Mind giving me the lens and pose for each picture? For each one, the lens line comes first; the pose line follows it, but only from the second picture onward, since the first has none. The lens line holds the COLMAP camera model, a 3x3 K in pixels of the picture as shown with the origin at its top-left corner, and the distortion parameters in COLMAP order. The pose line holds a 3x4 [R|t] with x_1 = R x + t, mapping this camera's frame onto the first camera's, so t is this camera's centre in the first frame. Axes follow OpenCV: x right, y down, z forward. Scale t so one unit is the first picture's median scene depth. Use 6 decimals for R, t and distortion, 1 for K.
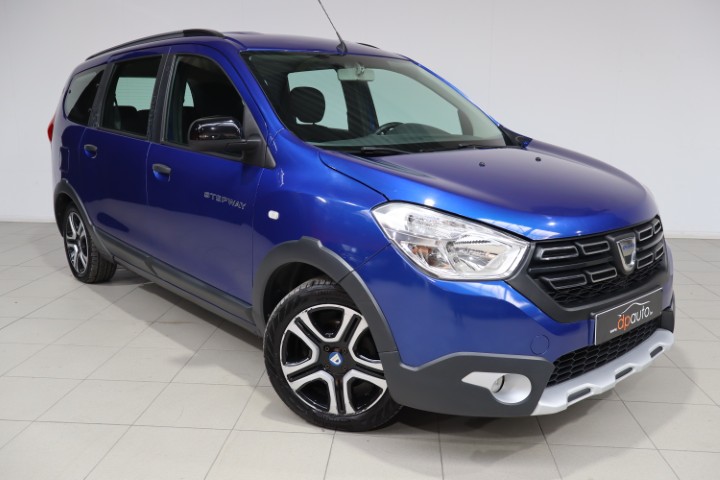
lens RADIAL K [[681.5, 0, 353.8], [0, 681.5, 241.5], [0, 0, 1]] dist [-0.003905, 0.000000]
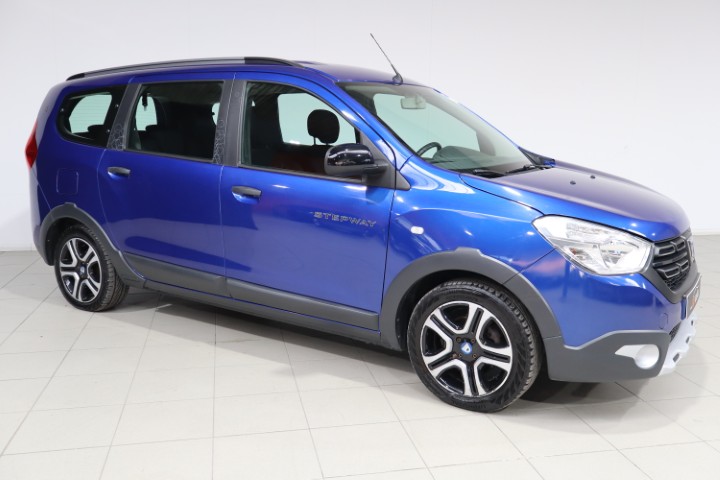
lens RADIAL K [[723.5, 0, 359.6], [0, 723.5, 239.9], [0, 0, 1]] dist [0.011611, 0.000000]
pose [[0.952964, -0.044580, 0.299788, -0.517507], [0.050712, 0.998633, -0.012702, -0.010820], [-0.298812, 0.027307, 0.953921, -0.121518]]
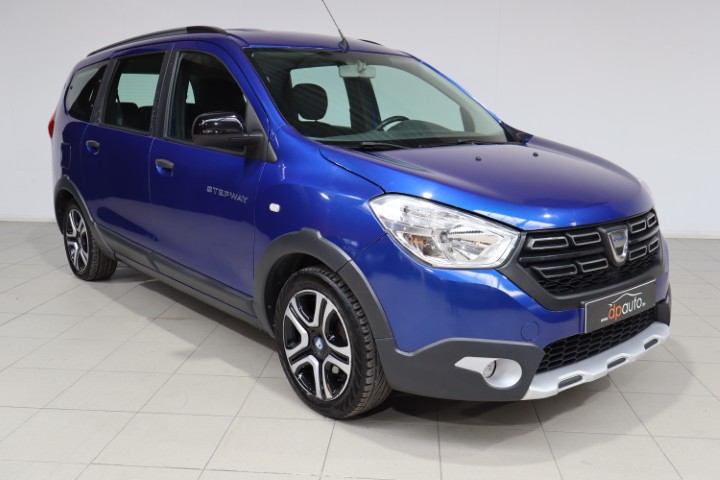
lens RADIAL K [[723.5, 0, 361.3], [0, 723.5, 241.4], [0, 0, 1]] dist [0.011611, 0.000000]
pose [[0.999997, 0.001235, -0.002060, 0.013395], [-0.001253, 0.999962, -0.008673, 0.019171], [0.002049, 0.008675, 0.999960, -0.082521]]
